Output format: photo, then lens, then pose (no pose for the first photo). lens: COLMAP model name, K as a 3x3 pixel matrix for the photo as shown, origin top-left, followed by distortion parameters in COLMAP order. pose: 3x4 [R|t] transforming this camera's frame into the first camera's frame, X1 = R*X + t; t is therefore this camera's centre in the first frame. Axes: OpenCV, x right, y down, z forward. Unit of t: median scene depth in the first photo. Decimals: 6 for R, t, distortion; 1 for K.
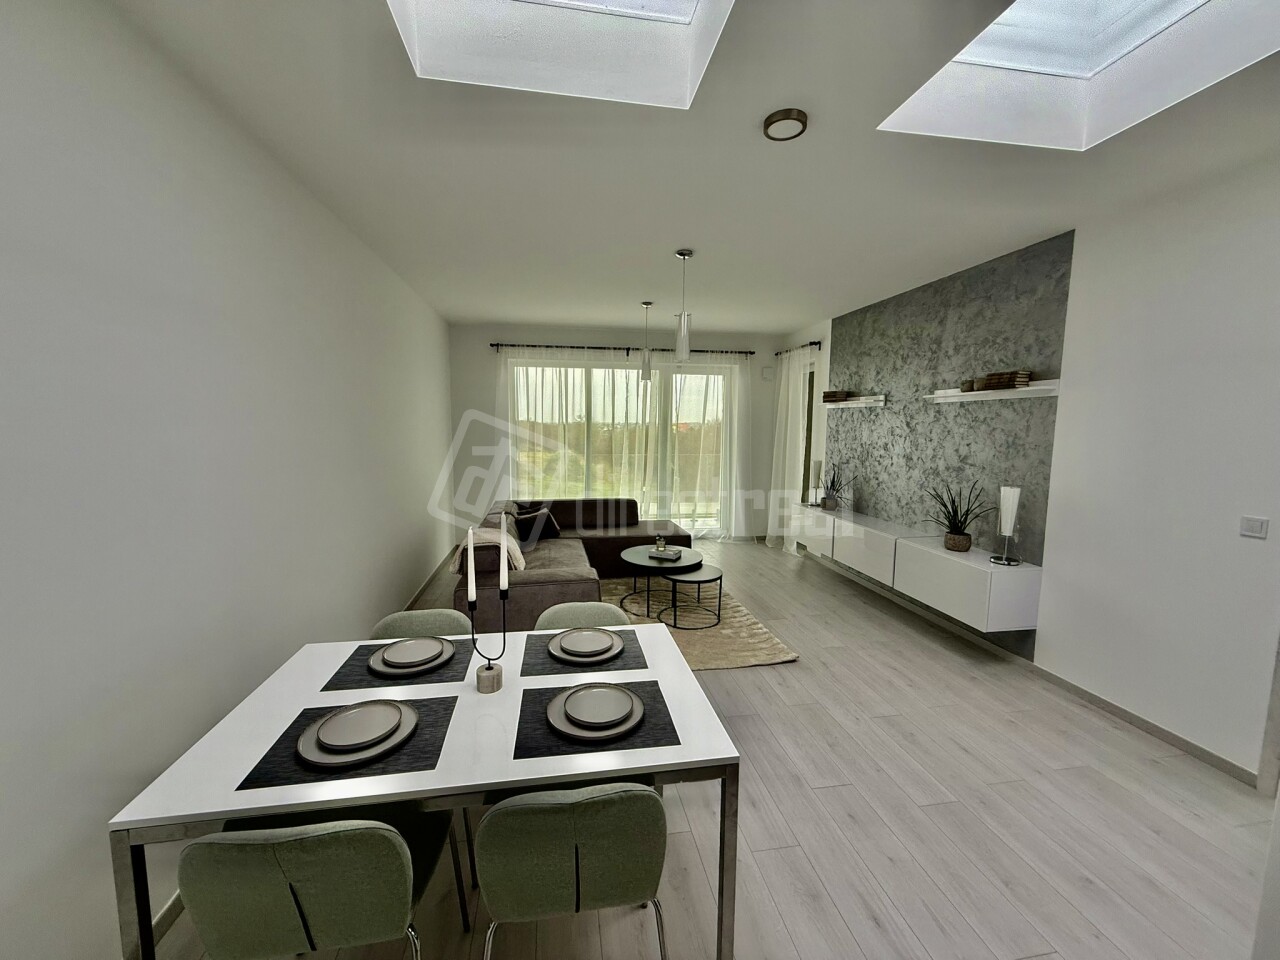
lens RADIAL K [[508.0, 0, 639.4], [0, 508.0, 480.3], [0, 0, 1]] dist [0.000399, -0.000597]
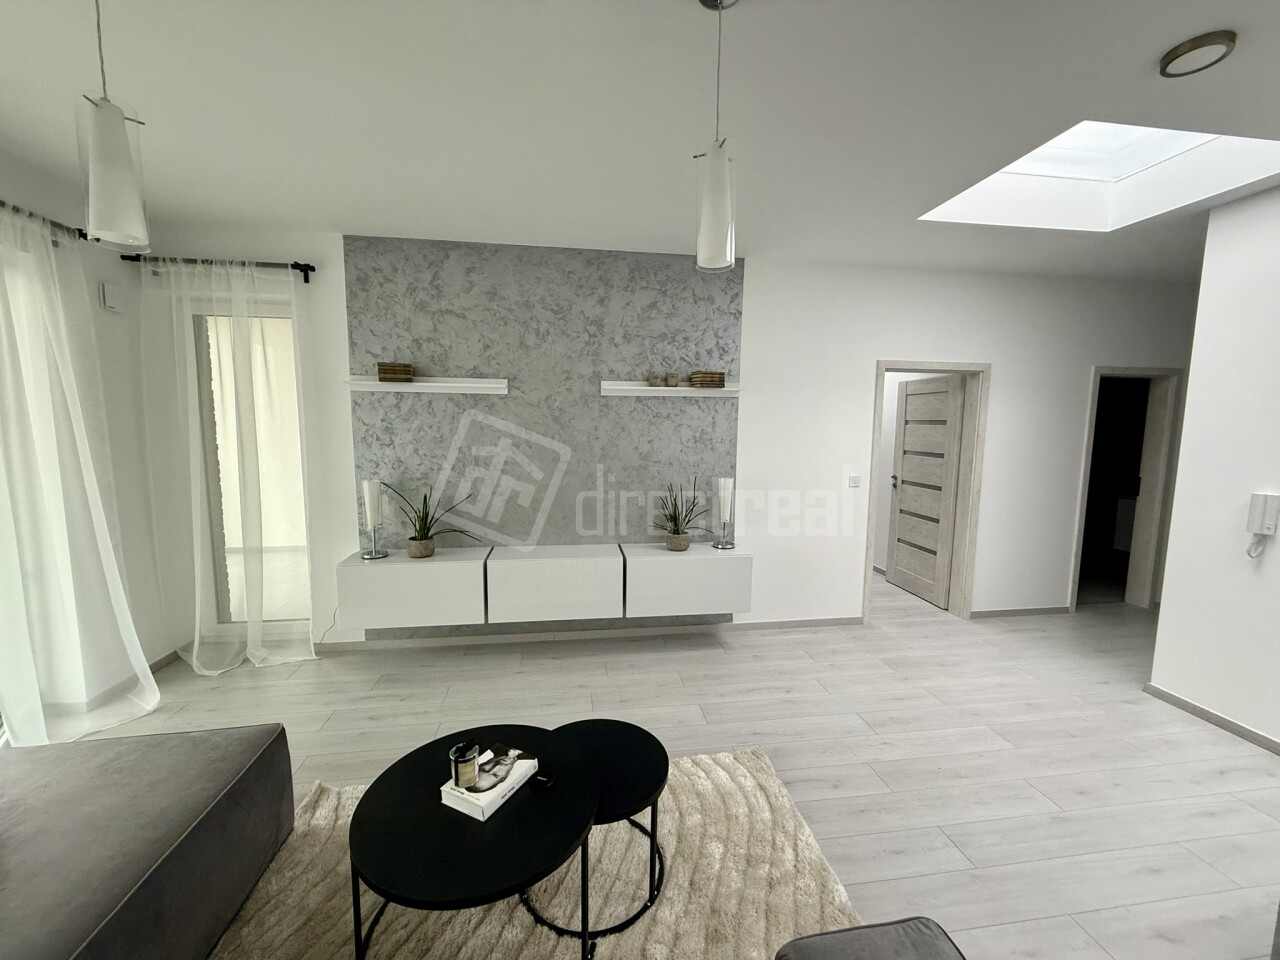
lens RADIAL K [[508.0, 0, 643.0], [0, 508.0, 479.2], [0, 0, 1]] dist [0.000399, -0.000597]
pose [[0.024611, -0.119976, 0.992472, -0.301282], [0.101188, 0.987973, 0.116923, -0.107305], [-0.994563, 0.097549, 0.036455, 0.931437]]
